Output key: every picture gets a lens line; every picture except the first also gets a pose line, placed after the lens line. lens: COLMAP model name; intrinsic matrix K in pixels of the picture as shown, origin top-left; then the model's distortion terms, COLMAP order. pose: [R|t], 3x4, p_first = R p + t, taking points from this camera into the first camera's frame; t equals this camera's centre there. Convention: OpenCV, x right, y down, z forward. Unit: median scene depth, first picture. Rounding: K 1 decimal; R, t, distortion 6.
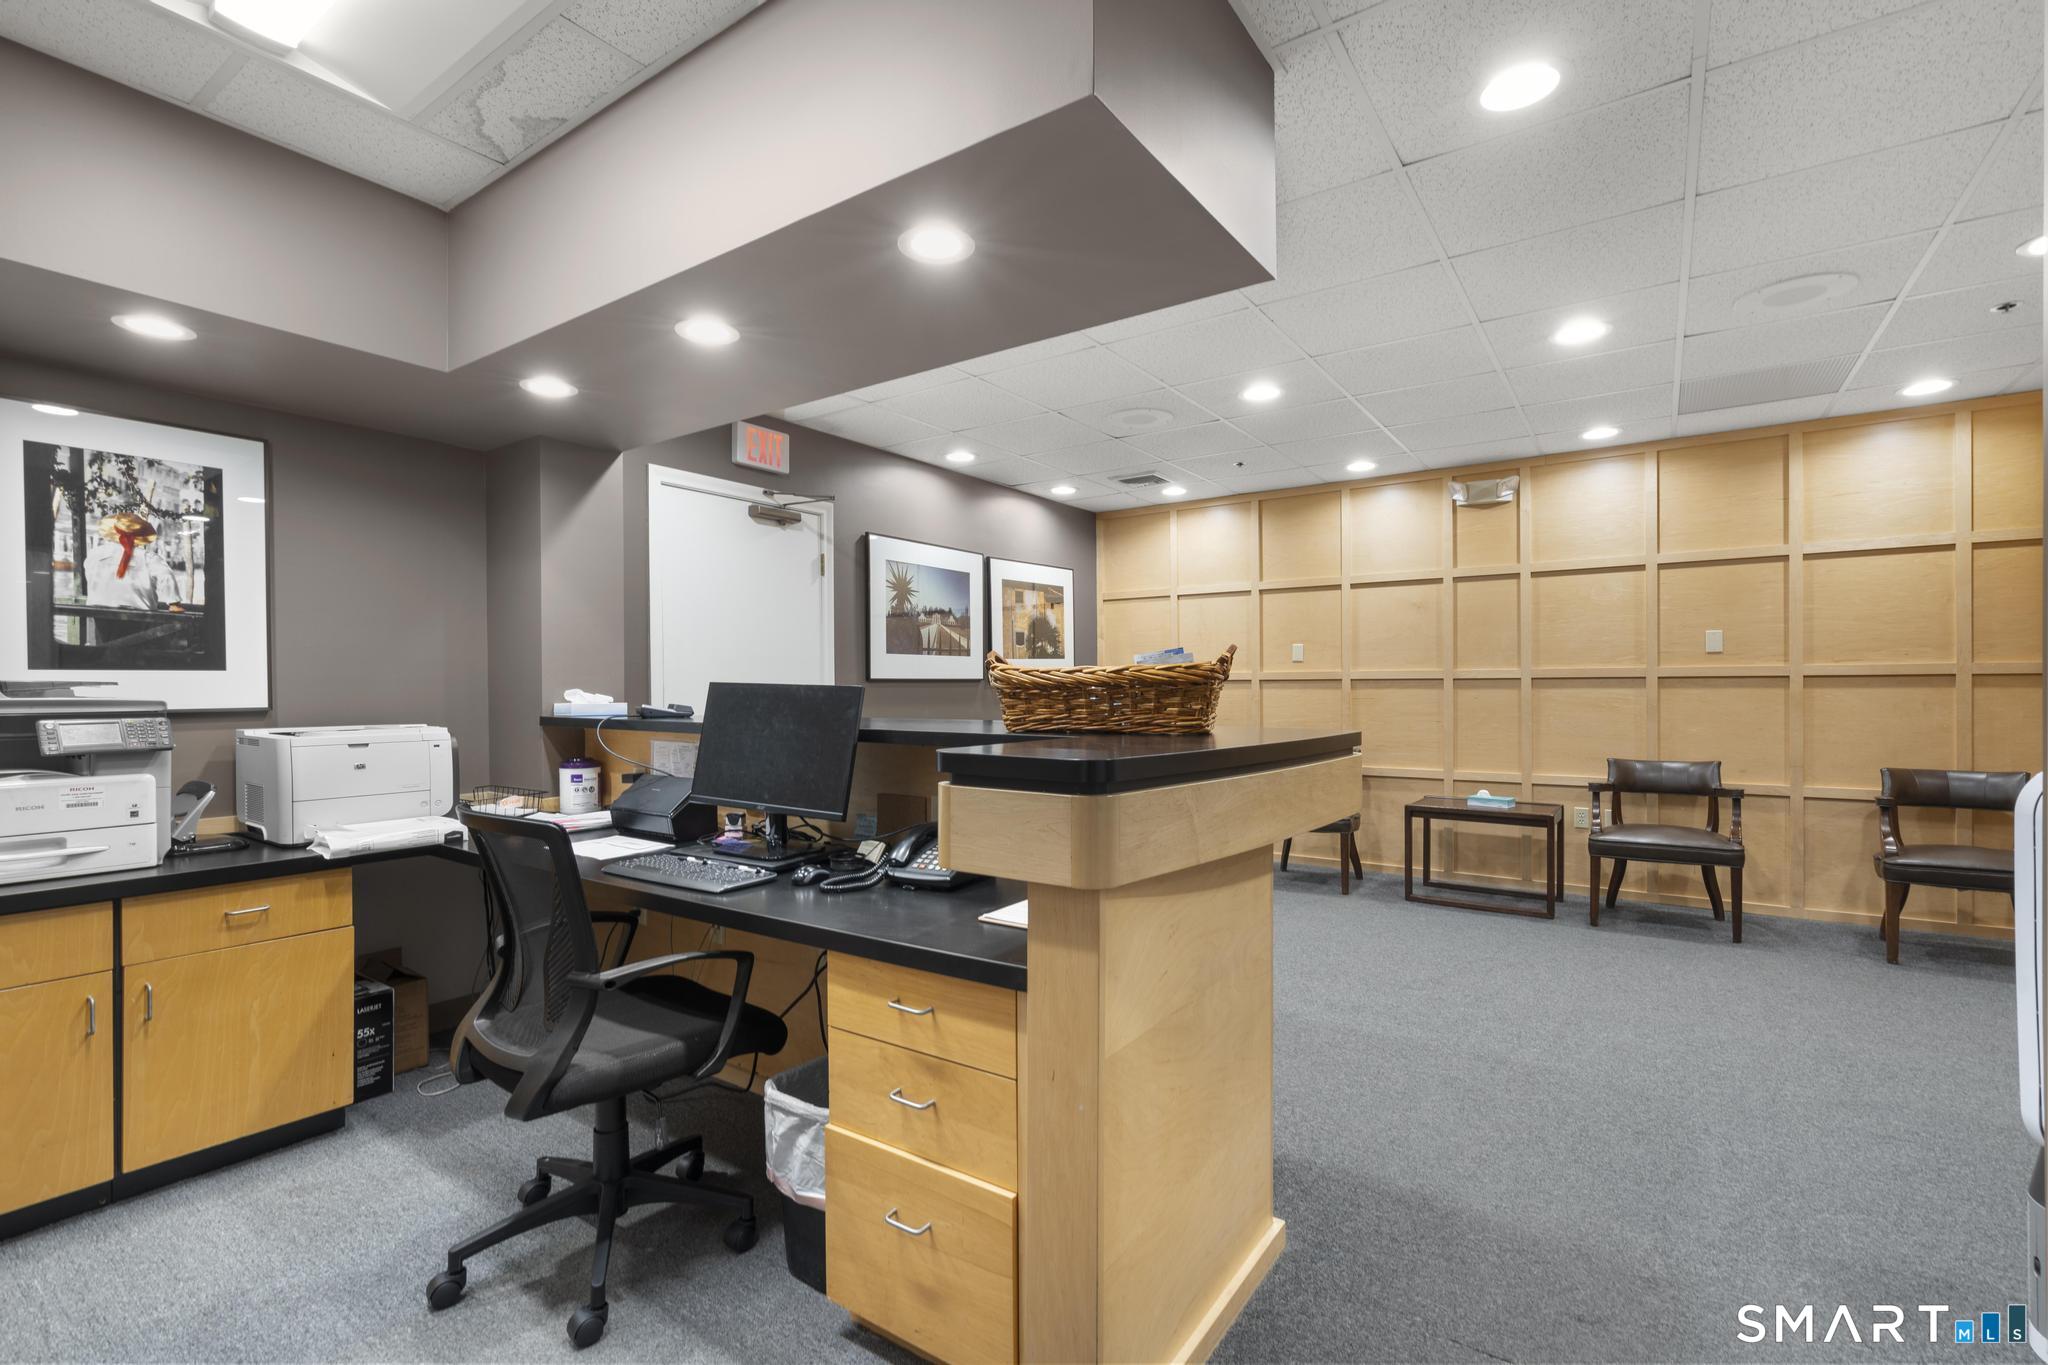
lens RADIAL K [[925.1, 0, 1024.0], [0, 925.1, 690.2], [0, 0, 1]] dist [-0.000235, 0.001160]
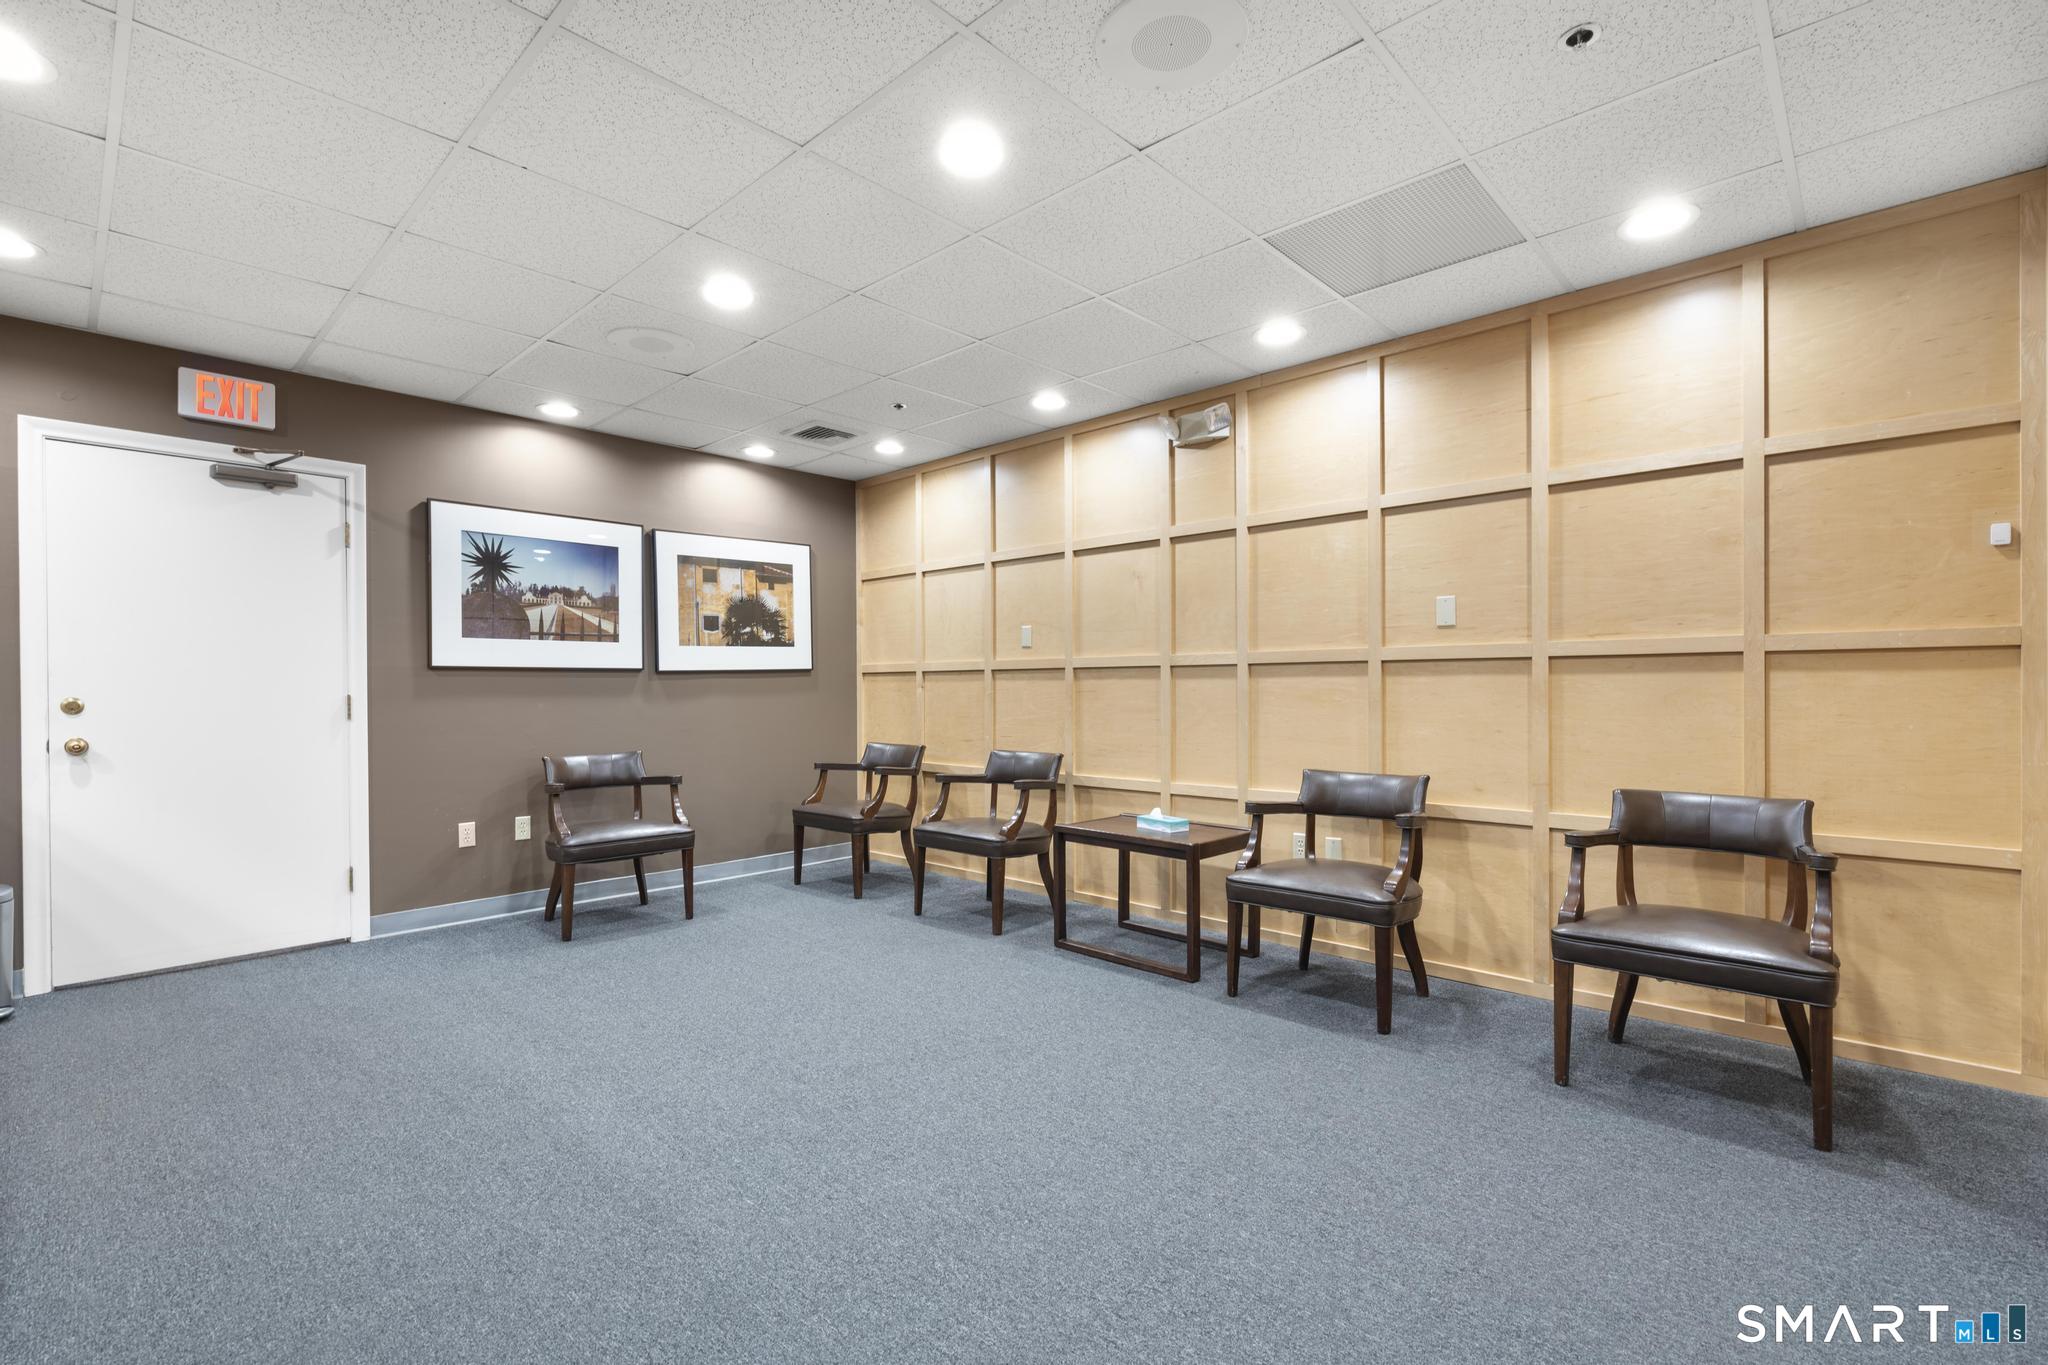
lens RADIAL K [[925.1, 0, 1031.9], [0, 925.1, 687.5], [0, 0, 1]] dist [-0.000235, 0.001160]
pose [[0.987975, 0.000610, -0.154612, 0.492074], [-0.001361, 0.999988, -0.004751, 0.010436], [0.154607, 0.004904, 0.987964, 0.209917]]
